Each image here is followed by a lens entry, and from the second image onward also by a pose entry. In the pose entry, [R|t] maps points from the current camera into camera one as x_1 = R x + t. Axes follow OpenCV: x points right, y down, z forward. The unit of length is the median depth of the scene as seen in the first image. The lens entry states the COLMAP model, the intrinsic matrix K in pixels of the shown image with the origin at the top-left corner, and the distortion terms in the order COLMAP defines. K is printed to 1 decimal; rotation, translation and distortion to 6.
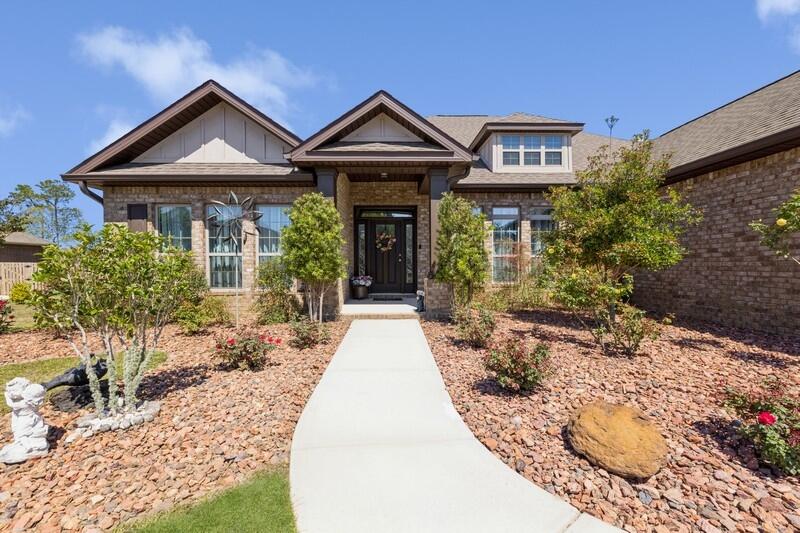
lens RADIAL K [[343.3, 0, 401.8], [0, 343.3, 271.8], [0, 0, 1]] dist [-0.000499, 0.000120]
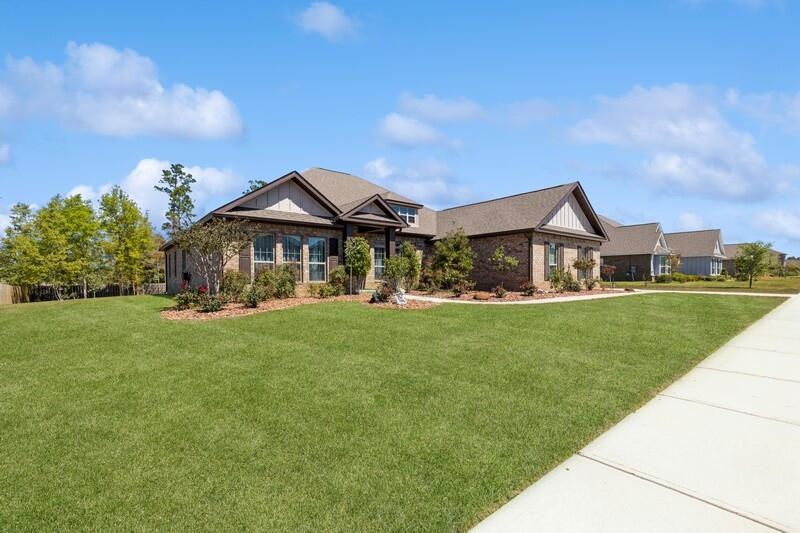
lens RADIAL K [[340.0, 0, 397.4], [0, 340.0, 258.0], [0, 0, 1]] dist [0.005762, 0.000575]
pose [[0.802826, 0.034811, 0.595197, -1.155866], [0.006707, 0.997704, -0.067399, 0.055554], [-0.596176, 0.058102, 0.800748, -0.805550]]
